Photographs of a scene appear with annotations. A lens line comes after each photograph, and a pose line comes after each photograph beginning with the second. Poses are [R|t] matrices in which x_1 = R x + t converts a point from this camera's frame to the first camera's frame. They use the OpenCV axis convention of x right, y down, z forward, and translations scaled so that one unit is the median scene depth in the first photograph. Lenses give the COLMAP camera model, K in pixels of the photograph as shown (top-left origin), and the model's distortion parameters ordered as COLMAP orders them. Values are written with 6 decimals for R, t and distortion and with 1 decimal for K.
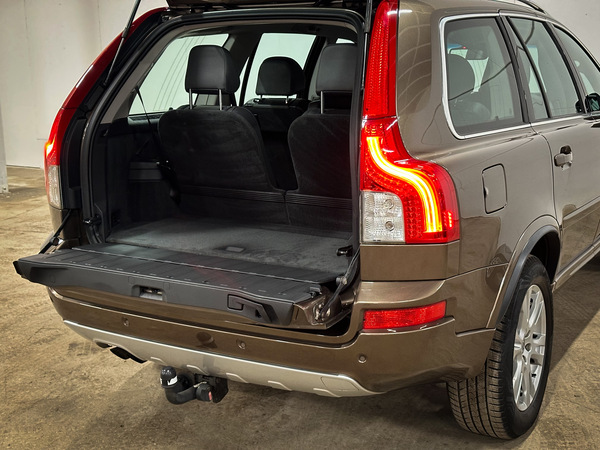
lens RADIAL K [[897.6, 0, 299.0], [0, 897.6, 219.6], [0, 0, 1]] dist [0.217991, 0.000000]
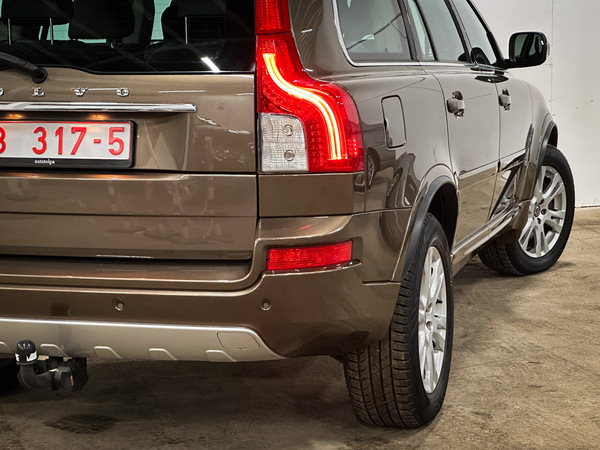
lens RADIAL K [[1462.4, 0, 315.0], [0, 1462.4, 221.9], [0, 0, 1]] dist [0.219257, 0.000000]
pose [[0.975791, -0.032802, 0.216233, -0.166851], [0.047323, 0.996933, -0.062323, 0.144615], [-0.213526, 0.071047, 0.974351, -0.360477]]
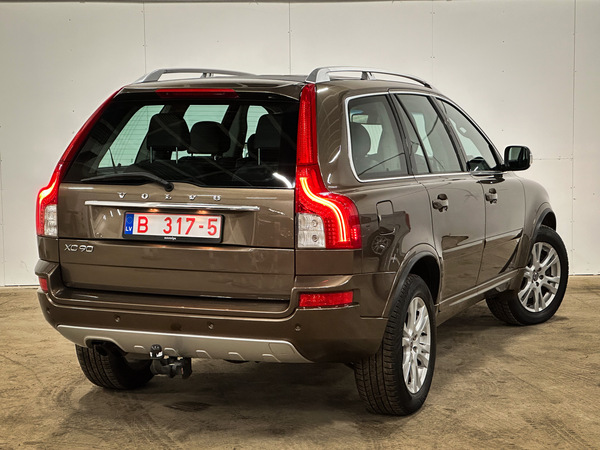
lens RADIAL K [[1561.1, 0, 300.6], [0, 1561.1, 226.1], [0, 0, 1]] dist [0.088522, 0.000000]
pose [[0.991750, -0.001085, 0.128180, -0.221007], [0.014058, 0.994853, -0.100348, 0.215479], [-0.127411, 0.101322, 0.986661, -1.343902]]
